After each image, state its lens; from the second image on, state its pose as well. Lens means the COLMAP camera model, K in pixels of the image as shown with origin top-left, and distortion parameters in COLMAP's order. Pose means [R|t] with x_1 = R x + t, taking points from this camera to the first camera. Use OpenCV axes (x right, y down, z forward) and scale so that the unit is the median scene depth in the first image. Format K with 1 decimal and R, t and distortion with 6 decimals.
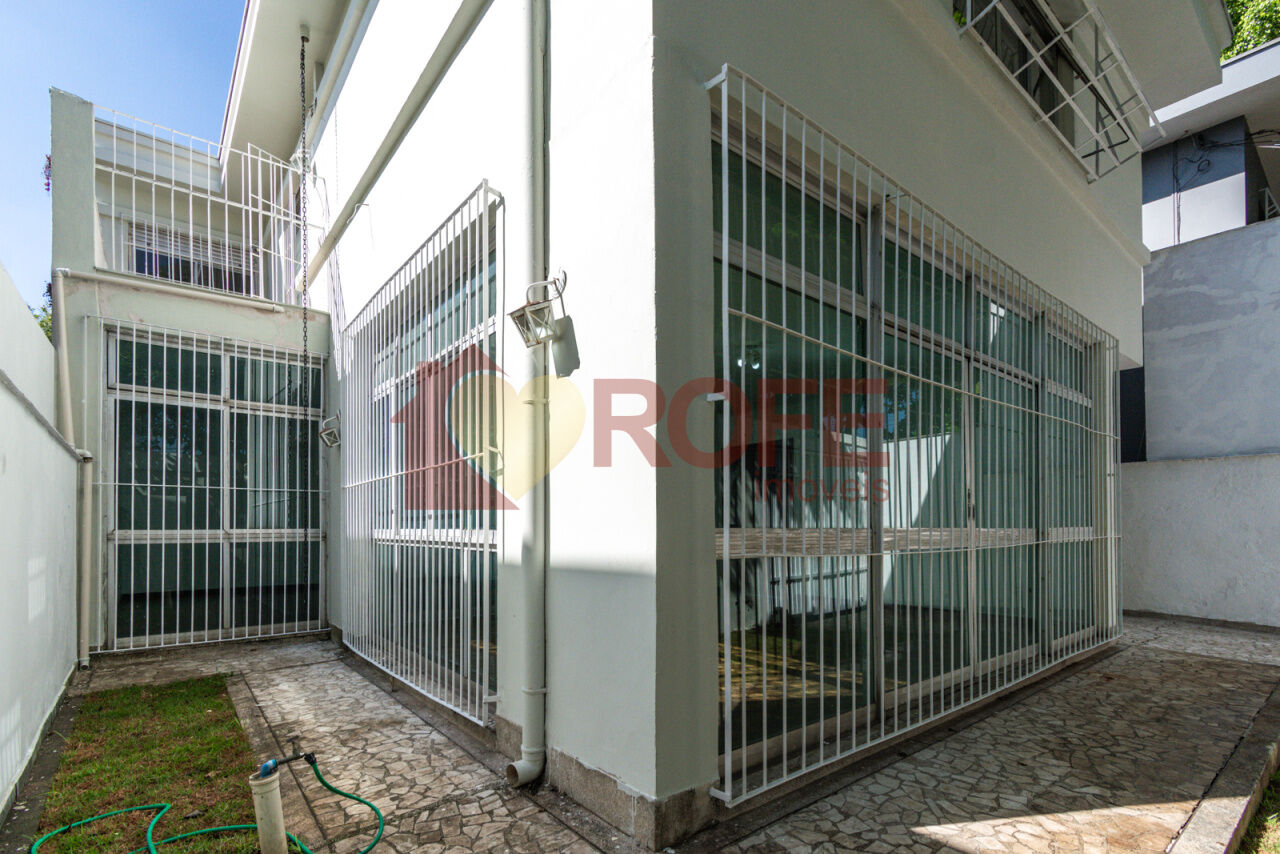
lens RADIAL K [[591.4, 0, 661.5], [0, 591.4, 526.6], [0, 0, 1]] dist [-0.010718, 0.003605]
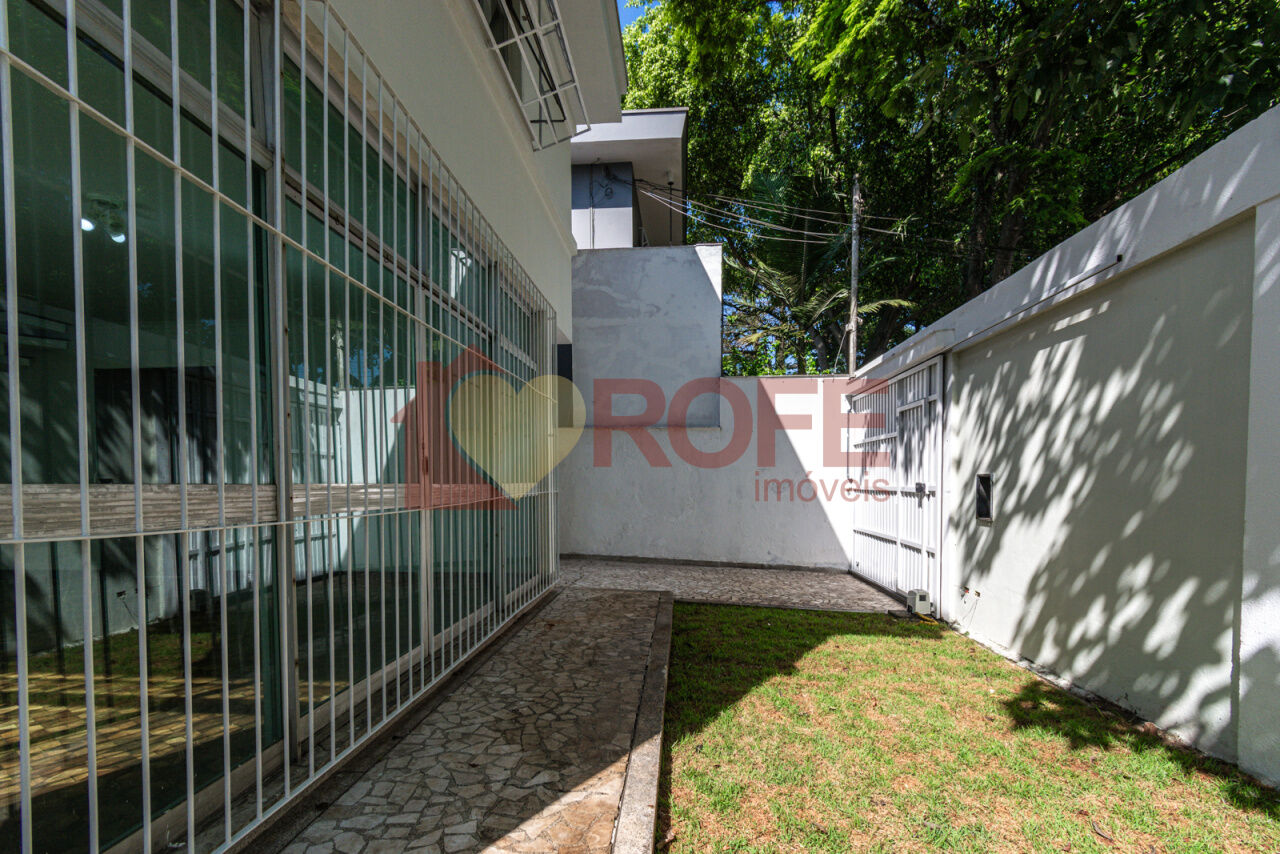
lens RADIAL K [[591.4, 0, 625.5], [0, 591.4, 499.7], [0, 0, 1]] dist [-0.010718, 0.003605]
pose [[0.708058, -0.019767, 0.705878, 0.121295], [-0.000300, 0.999600, 0.028294, 0.001414], [-0.706154, -0.020245, 0.707769, 0.174875]]
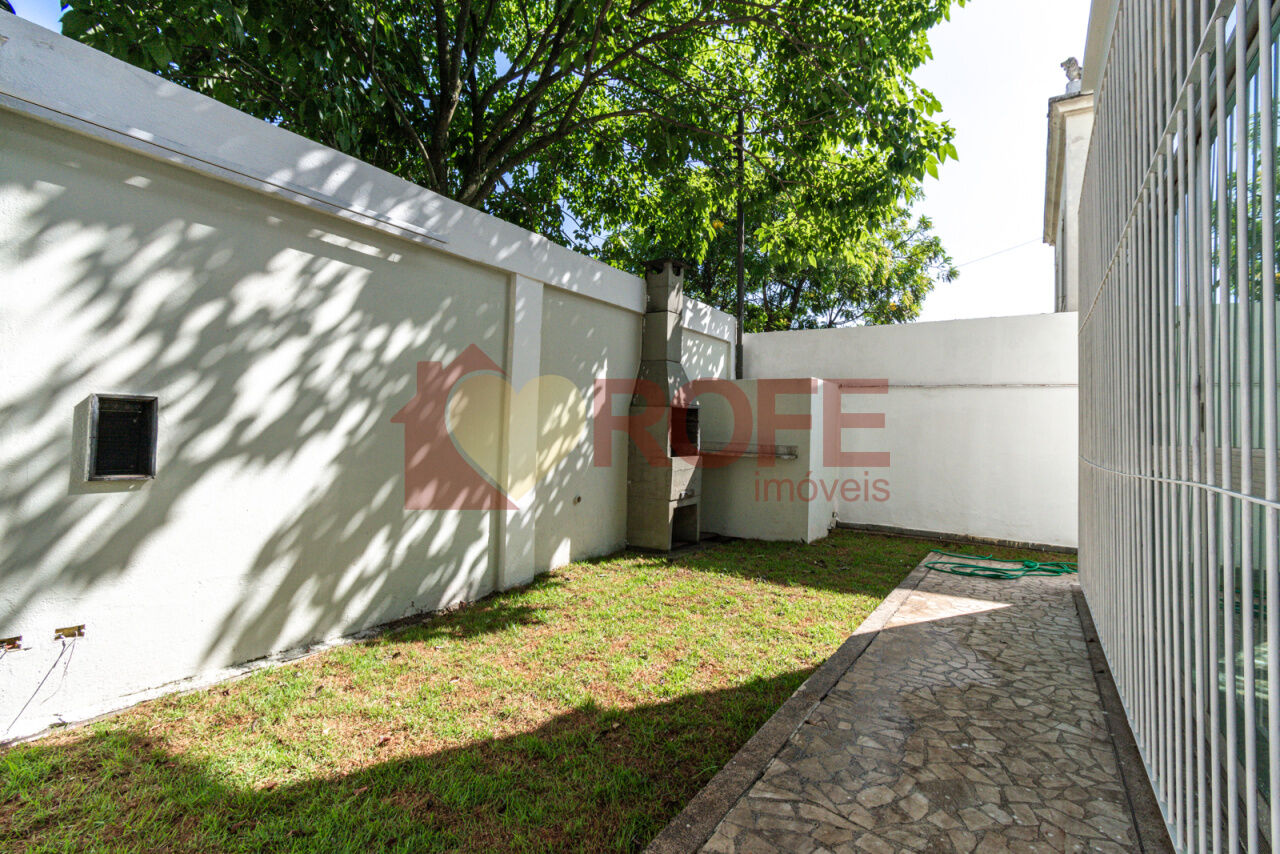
lens RADIAL K [[591.4, 0, 663.7], [0, 591.4, 406.6], [0, 0, 1]] dist [-0.010718, 0.003605]
pose [[-0.950590, -0.034512, -0.308525, 1.096827], [-0.019778, 0.998515, -0.050759, 0.018640], [0.309819, -0.042150, -0.949861, 1.294620]]
